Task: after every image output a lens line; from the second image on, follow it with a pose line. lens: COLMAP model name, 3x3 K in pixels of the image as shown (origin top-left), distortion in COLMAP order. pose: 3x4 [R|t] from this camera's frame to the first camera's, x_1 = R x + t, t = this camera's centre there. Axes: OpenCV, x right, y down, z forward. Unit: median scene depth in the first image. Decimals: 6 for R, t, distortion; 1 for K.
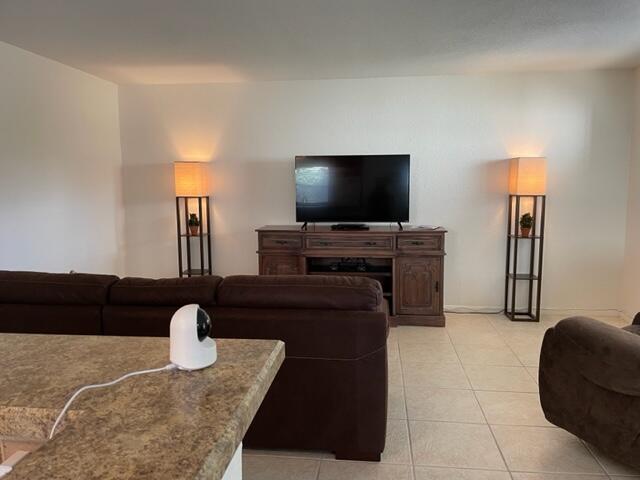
lens RADIAL K [[483.0, 0, 320.0], [0, 483.0, 240.0], [0, 0, 1]] dist [0.080060, -0.095628]
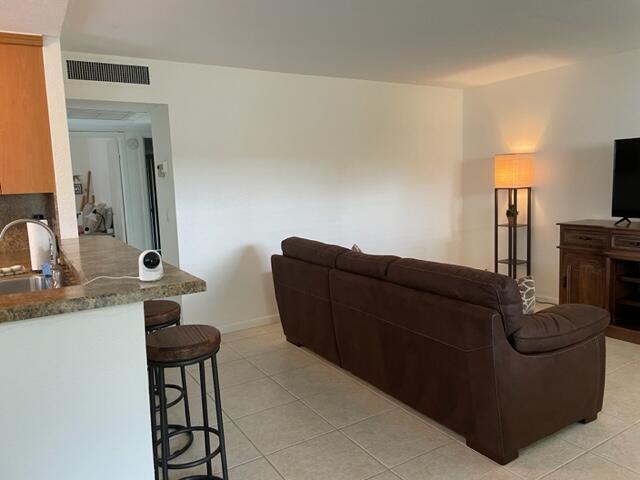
lens RADIAL K [[483.0, 0, 320.0], [0, 483.0, 240.0], [0, 0, 1]] dist [0.080060, -0.095628]
pose [[0.607383, 0.079972, -0.790374, 0.354669], [-0.060963, 0.996678, 0.053998, -0.012646], [0.792067, 0.015386, 0.610241, 0.062697]]
